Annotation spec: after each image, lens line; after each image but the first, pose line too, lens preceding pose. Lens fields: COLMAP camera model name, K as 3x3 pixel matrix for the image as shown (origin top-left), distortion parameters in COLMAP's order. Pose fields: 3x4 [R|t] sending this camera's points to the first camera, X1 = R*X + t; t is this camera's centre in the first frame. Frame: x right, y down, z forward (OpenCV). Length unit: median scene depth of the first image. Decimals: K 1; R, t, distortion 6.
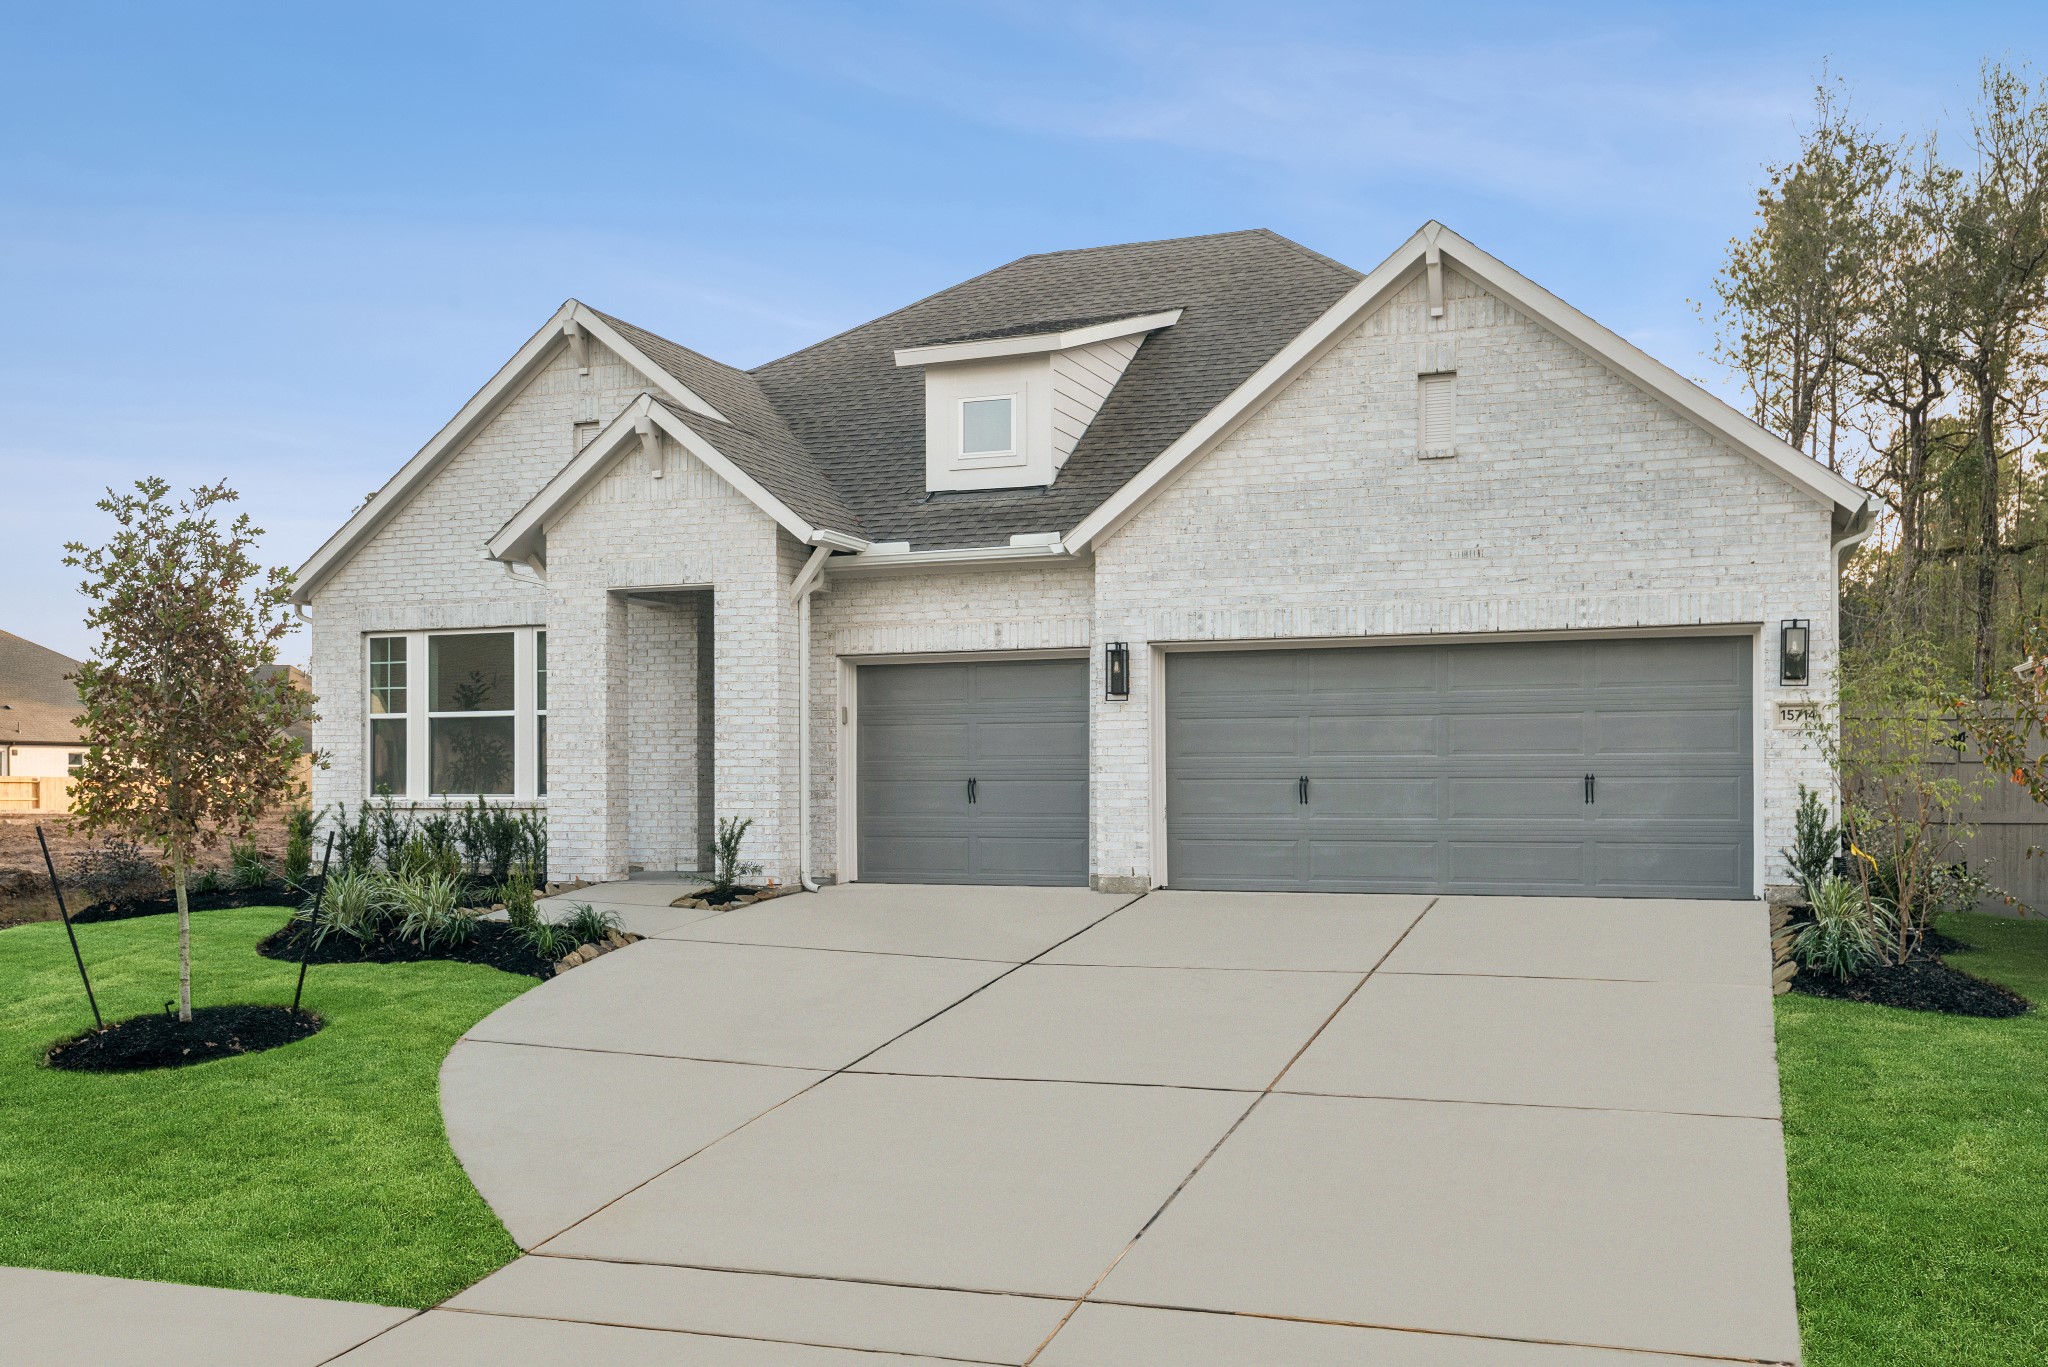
lens RADIAL K [[1834.6, 0, 1028.6], [0, 1834.6, 700.8], [0, 0, 1]] dist [0.024493, 0.002669]
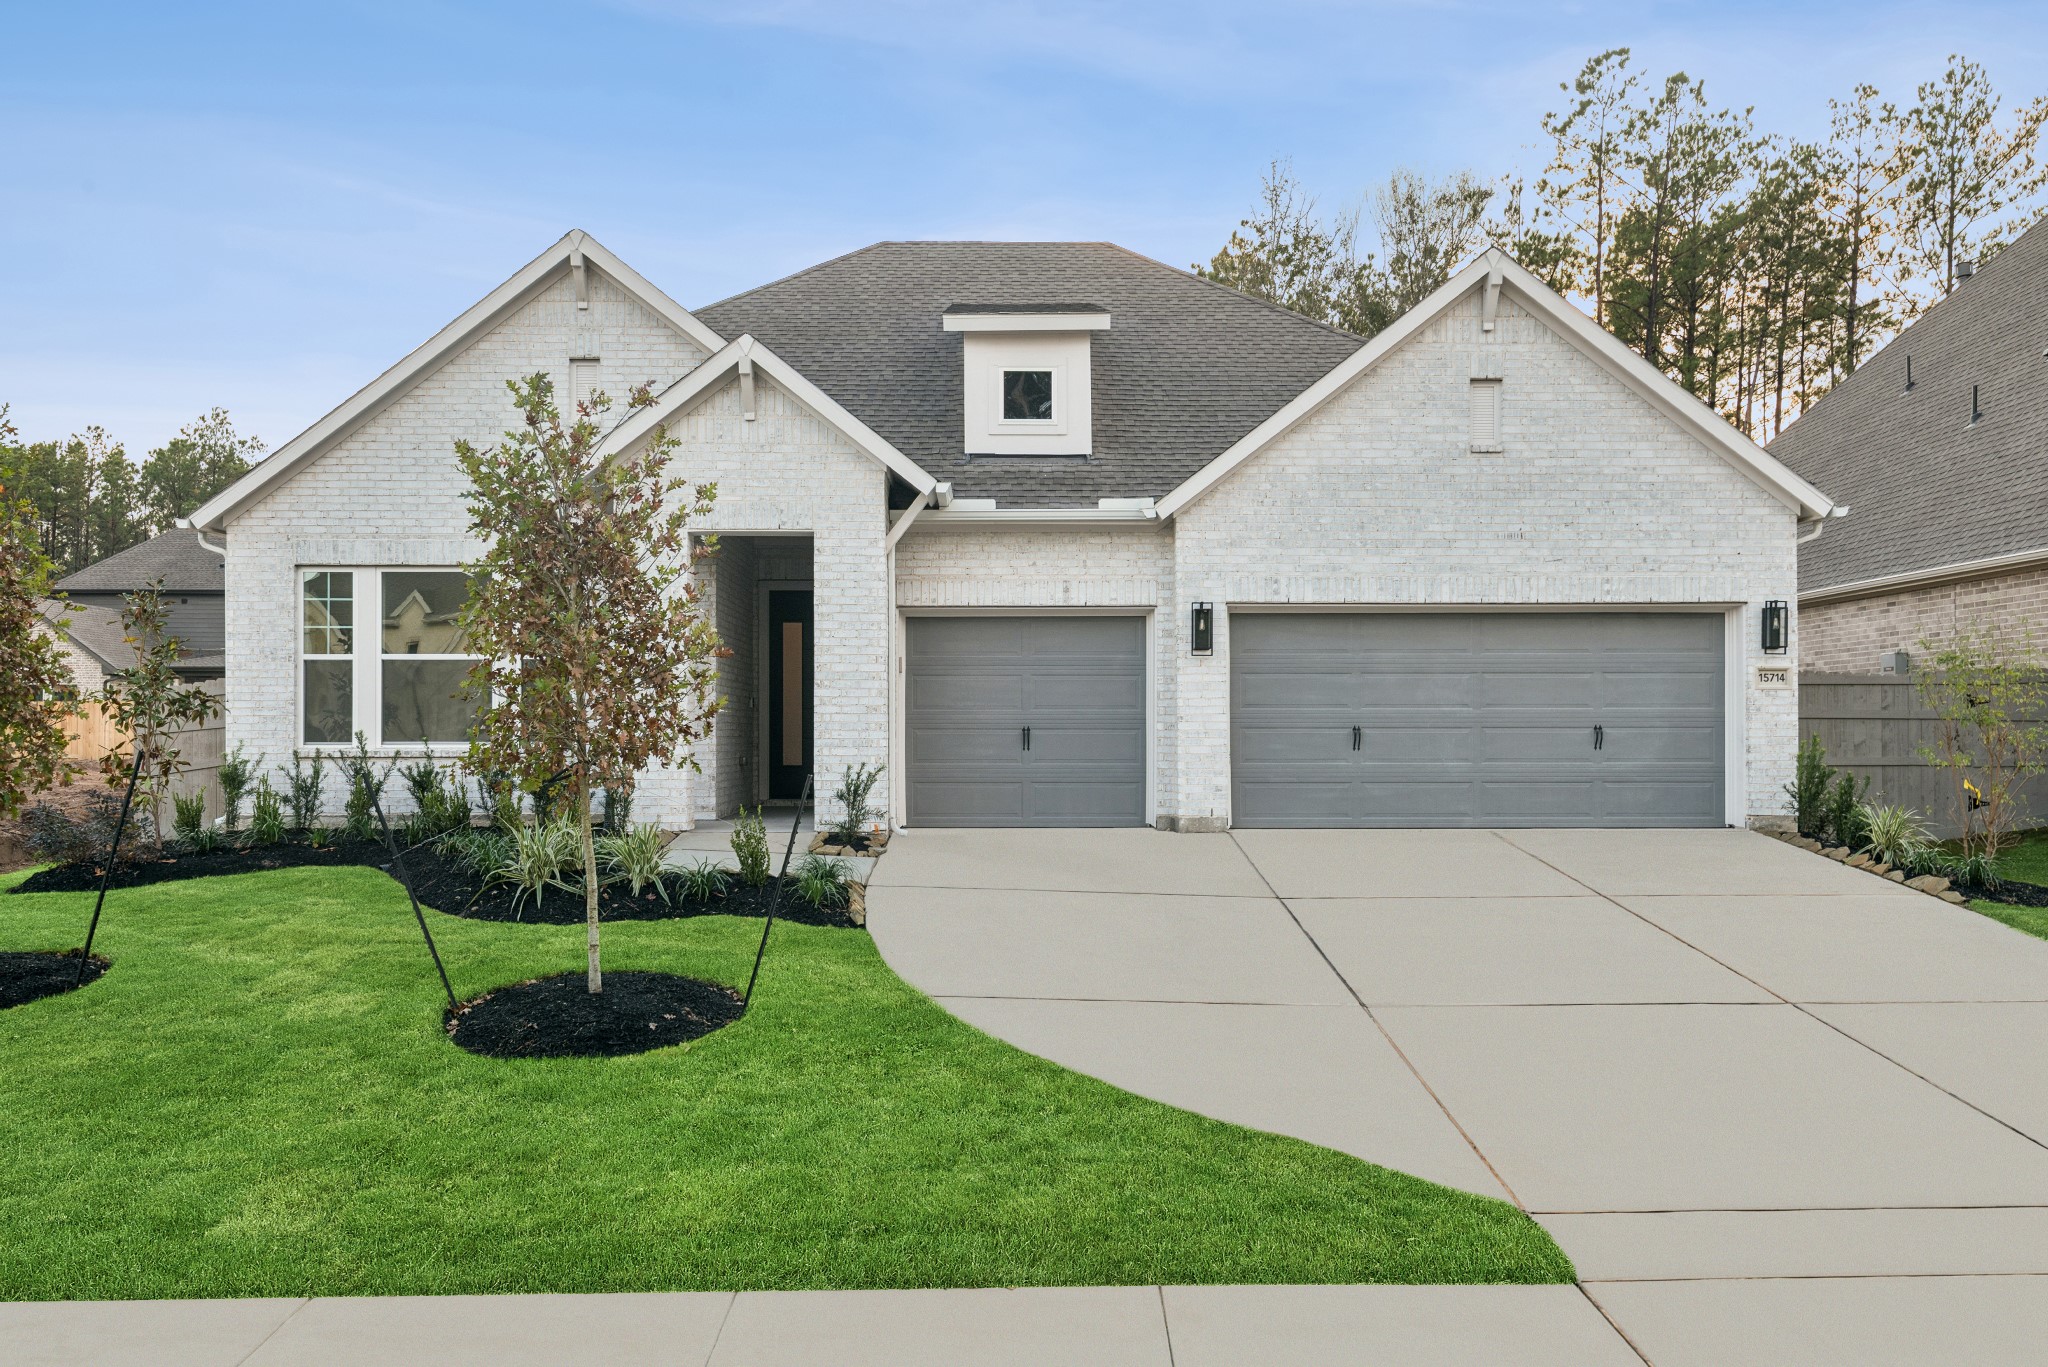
lens RADIAL K [[1596.4, 0, 1018.4], [0, 1596.4, 662.4], [0, 0, 1]] dist [0.036880, -0.014607]
pose [[0.931339, 0.020017, 0.363602, -0.396116], [-0.018359, 0.999799, -0.008017, 0.013481], [-0.363690, 0.000791, 0.931520, 0.155190]]
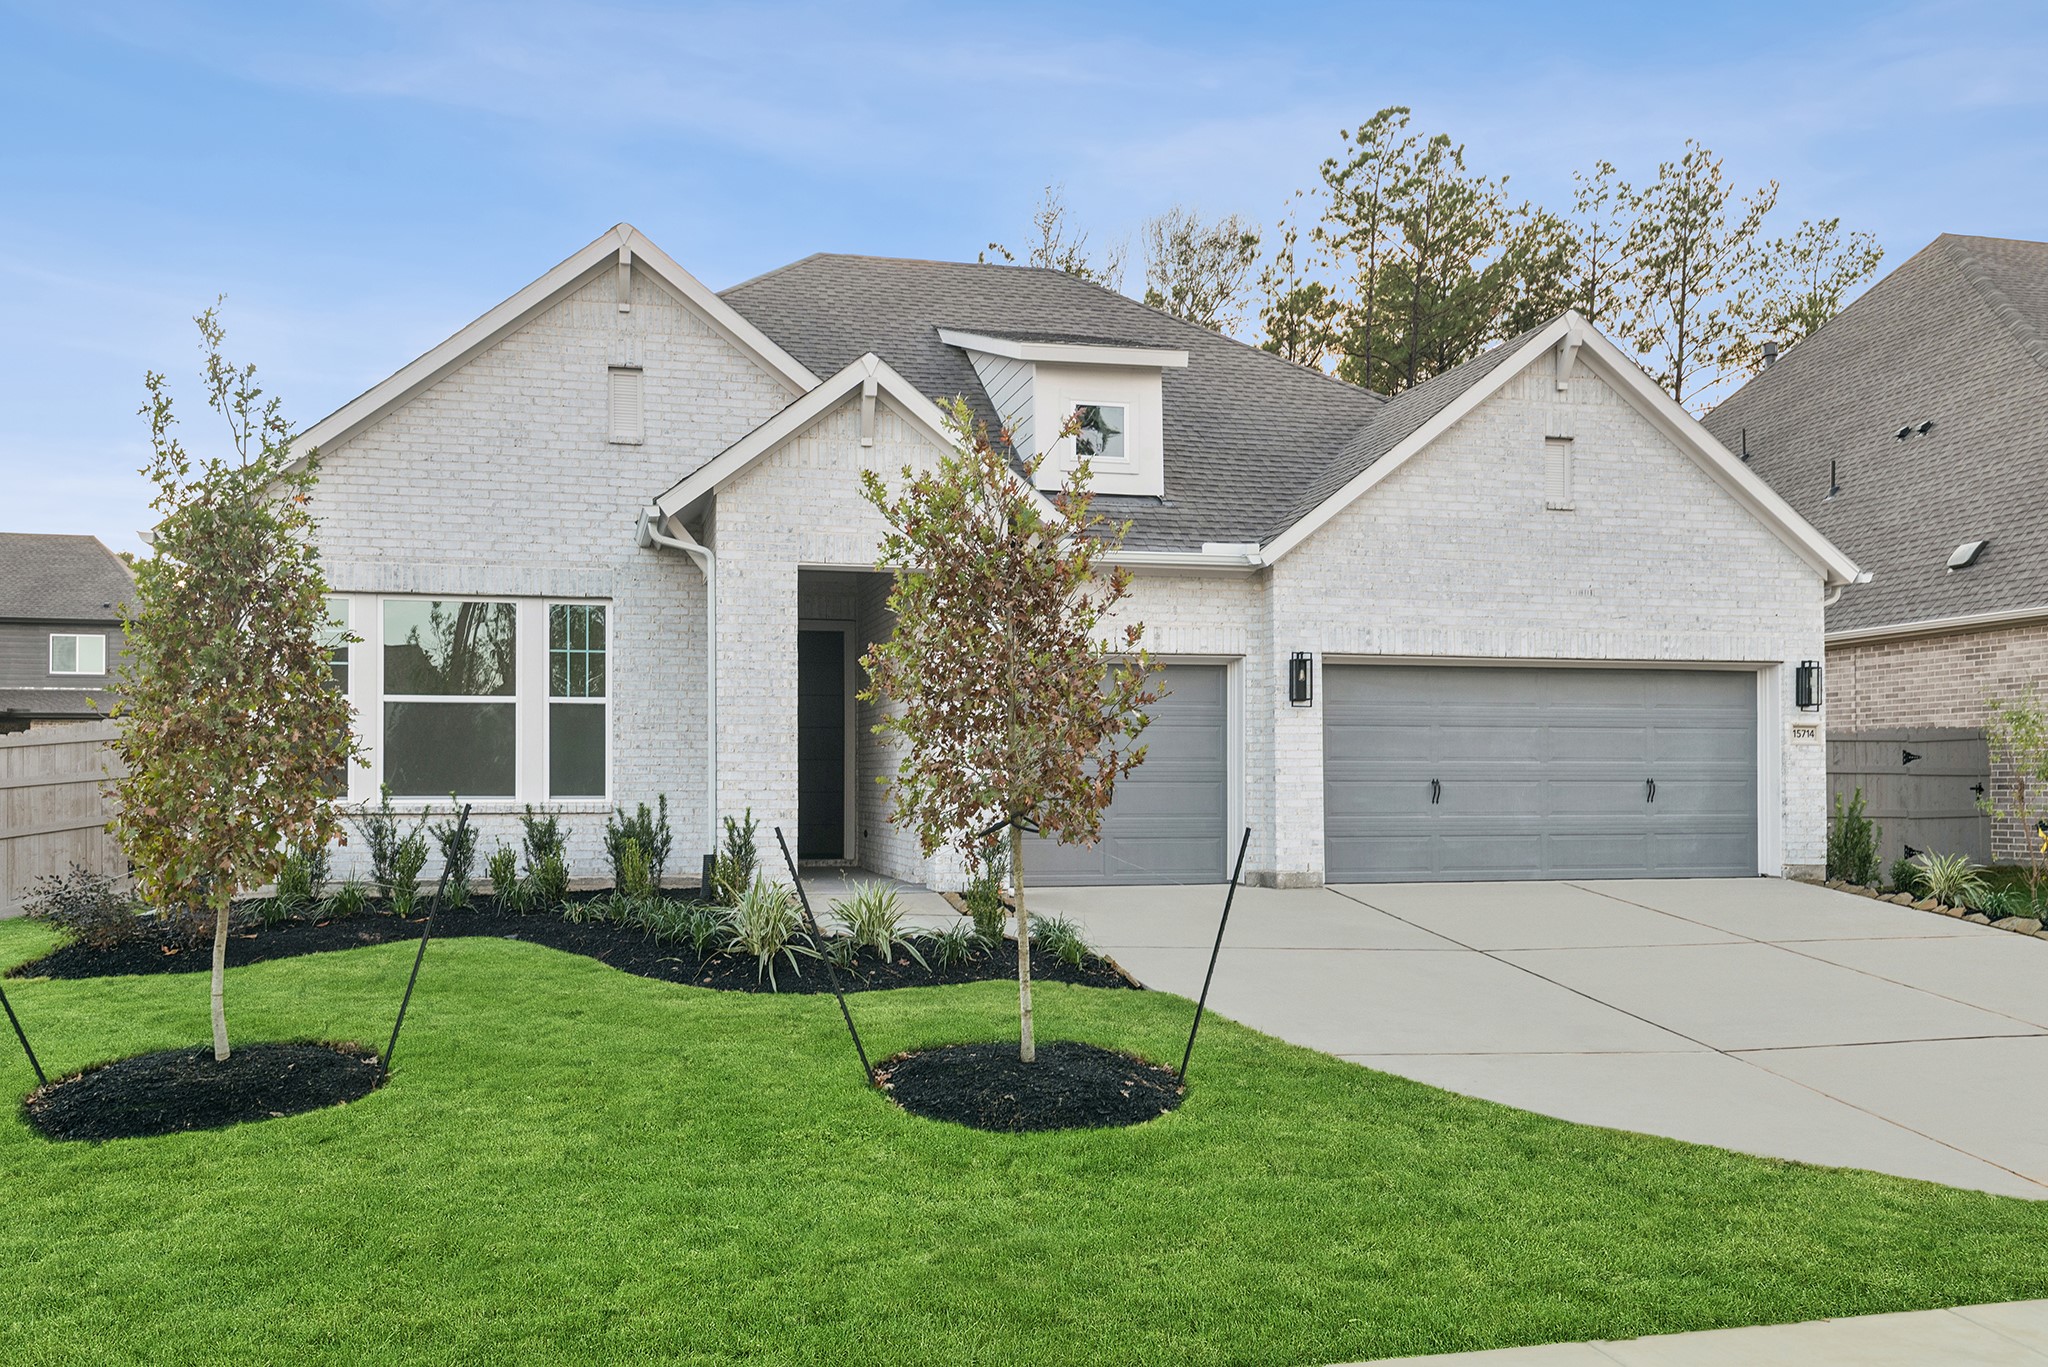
lens RADIAL K [[1735.7, 0, 1028.7], [0, 1735.7, 701.3], [0, 0, 1]] dist [0.028598, 0.008334]
pose [[0.821619, 0.032893, 0.569087, -0.651903], [-0.025671, 0.999456, -0.020706, 0.021502], [-0.569459, 0.002403, 0.822016, 0.260897]]
